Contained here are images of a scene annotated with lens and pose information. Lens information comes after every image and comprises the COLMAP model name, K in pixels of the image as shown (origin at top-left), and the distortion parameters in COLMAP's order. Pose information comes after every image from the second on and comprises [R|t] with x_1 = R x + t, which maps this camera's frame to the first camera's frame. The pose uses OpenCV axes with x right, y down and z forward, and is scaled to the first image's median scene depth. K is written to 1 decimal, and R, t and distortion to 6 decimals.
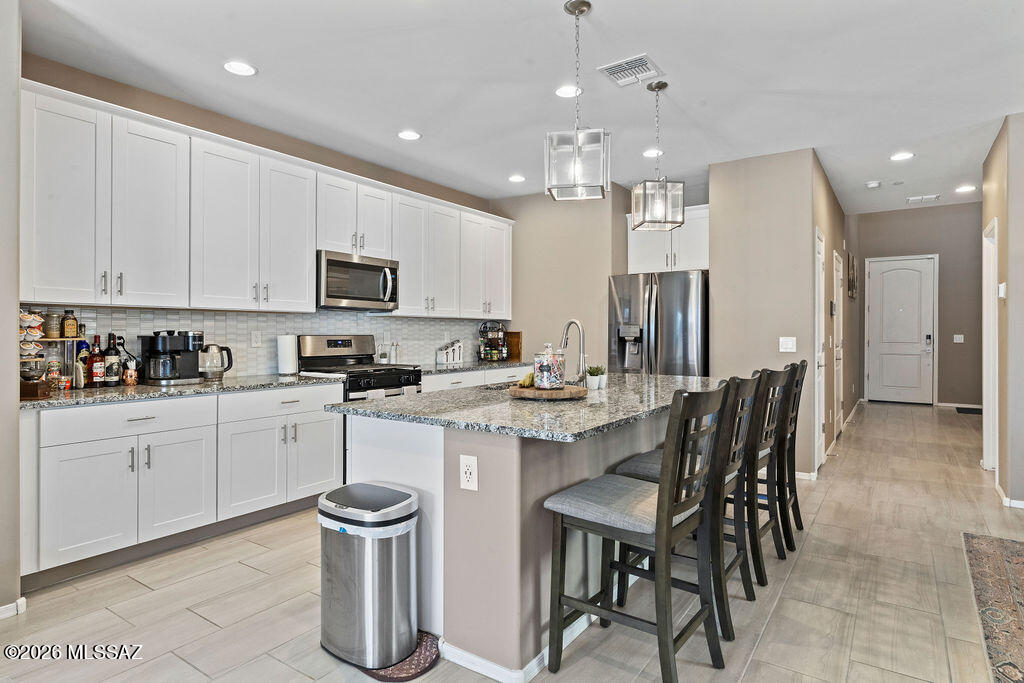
lens RADIAL K [[569.8, 0, 523.1], [0, 569.8, 334.3], [0, 0, 1]] dist [-0.000829, -0.000206]
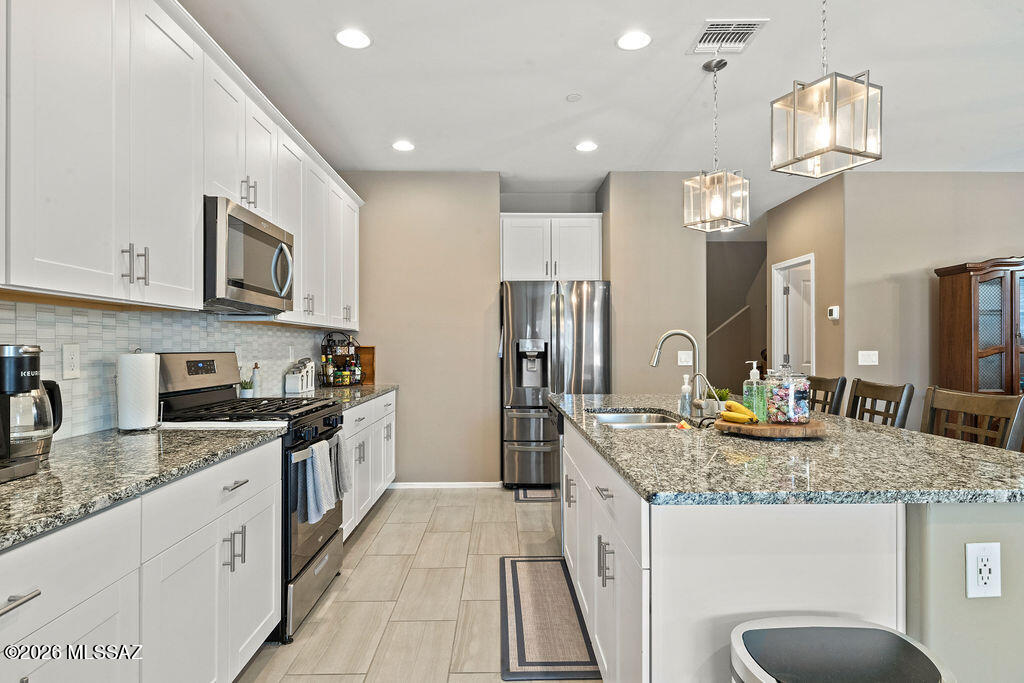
lens RADIAL K [[564.6, 0, 514.6], [0, 564.6, 346.7], [0, 0, 1]] dist [-0.000390, 0.000348]
pose [[0.816439, -0.001850, 0.577429, -0.400769], [0.004313, 0.999987, -0.002895, -0.001270], [-0.577416, 0.004854, 0.816436, 0.362964]]
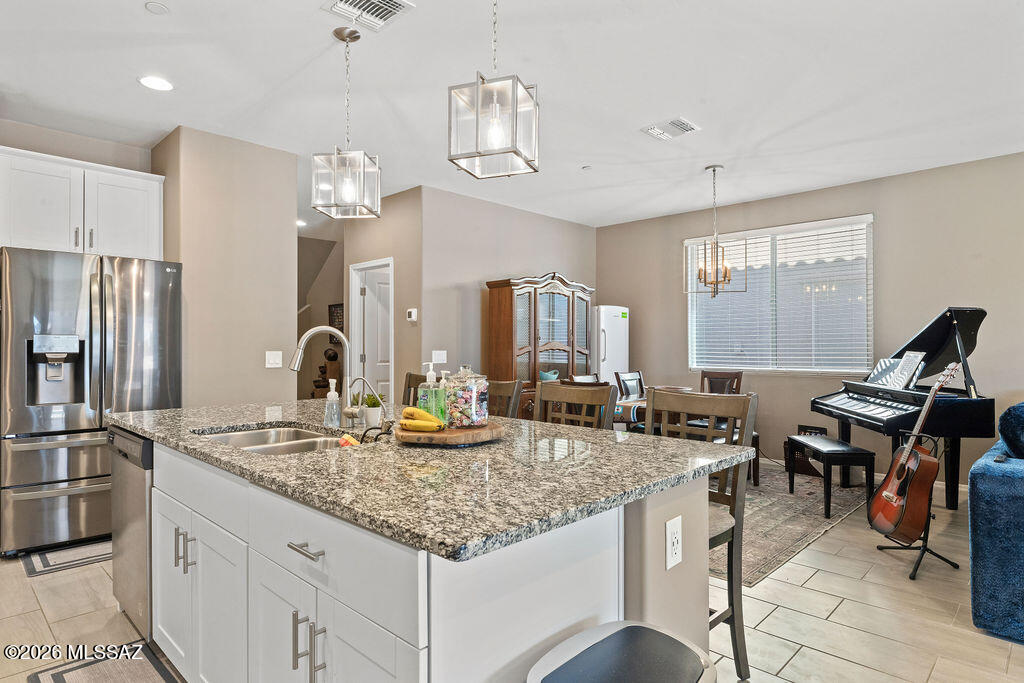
lens RADIAL K [[567.3, 0, 506.0], [0, 567.3, 343.7], [0, 0, 1]] dist [-0.002176, -0.000467]
pose [[0.181158, 0.004281, 0.983445, -0.384007], [0.002878, 0.999984, -0.004883, -0.001779], [-0.983450, 0.003715, 0.181143, 0.494962]]
